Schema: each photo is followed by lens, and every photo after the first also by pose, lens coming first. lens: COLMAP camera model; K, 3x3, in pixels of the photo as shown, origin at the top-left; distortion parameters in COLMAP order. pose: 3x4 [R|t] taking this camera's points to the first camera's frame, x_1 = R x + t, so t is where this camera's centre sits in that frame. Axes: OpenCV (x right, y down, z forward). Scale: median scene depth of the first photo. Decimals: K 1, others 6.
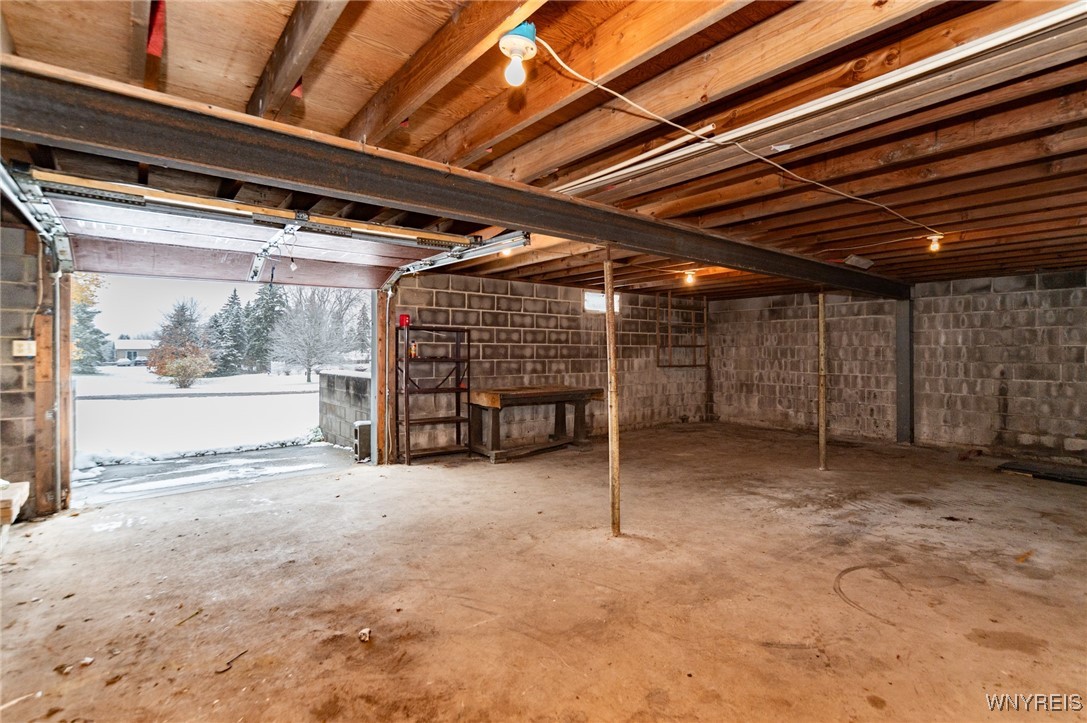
lens RADIAL K [[494.3, 0, 548.6], [0, 494.3, 350.9], [0, 0, 1]] dist [0.003536, 0.000059]
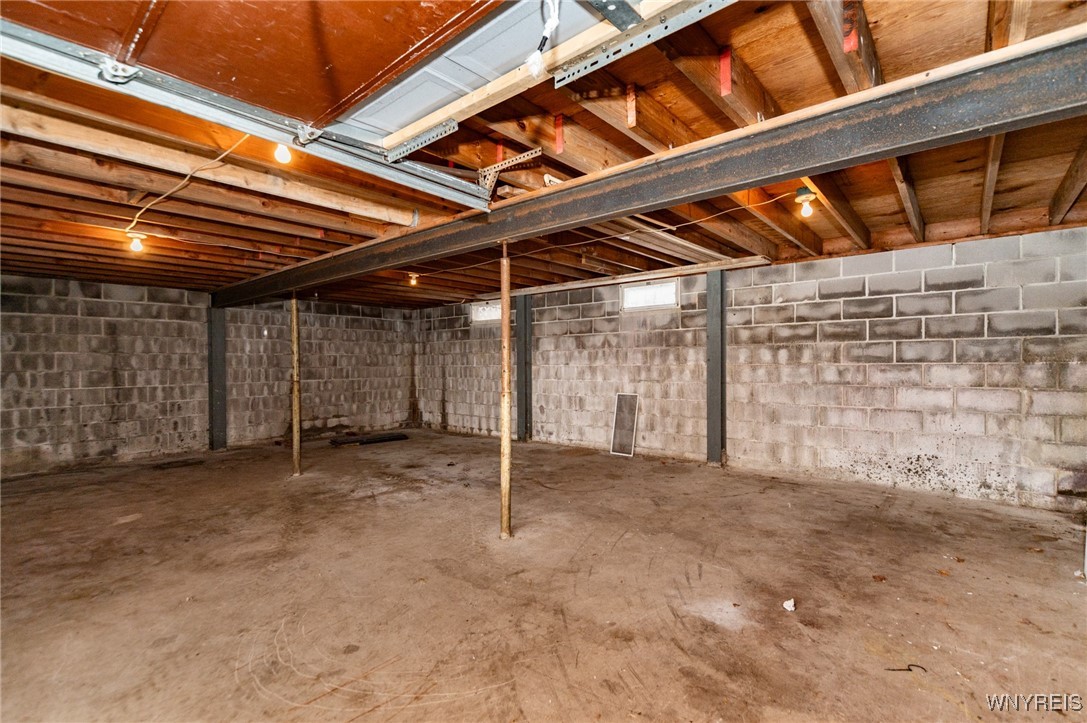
lens RADIAL K [[504.7, 0, 547.7], [0, 504.7, 366.0], [0, 0, 1]] dist [0.003483, -0.000291]
pose [[-0.178080, -0.009412, 0.983971, -0.438838], [0.007834, 0.999909, 0.010982, 0.009697], [-0.983985, 0.009664, -0.177990, 0.552230]]
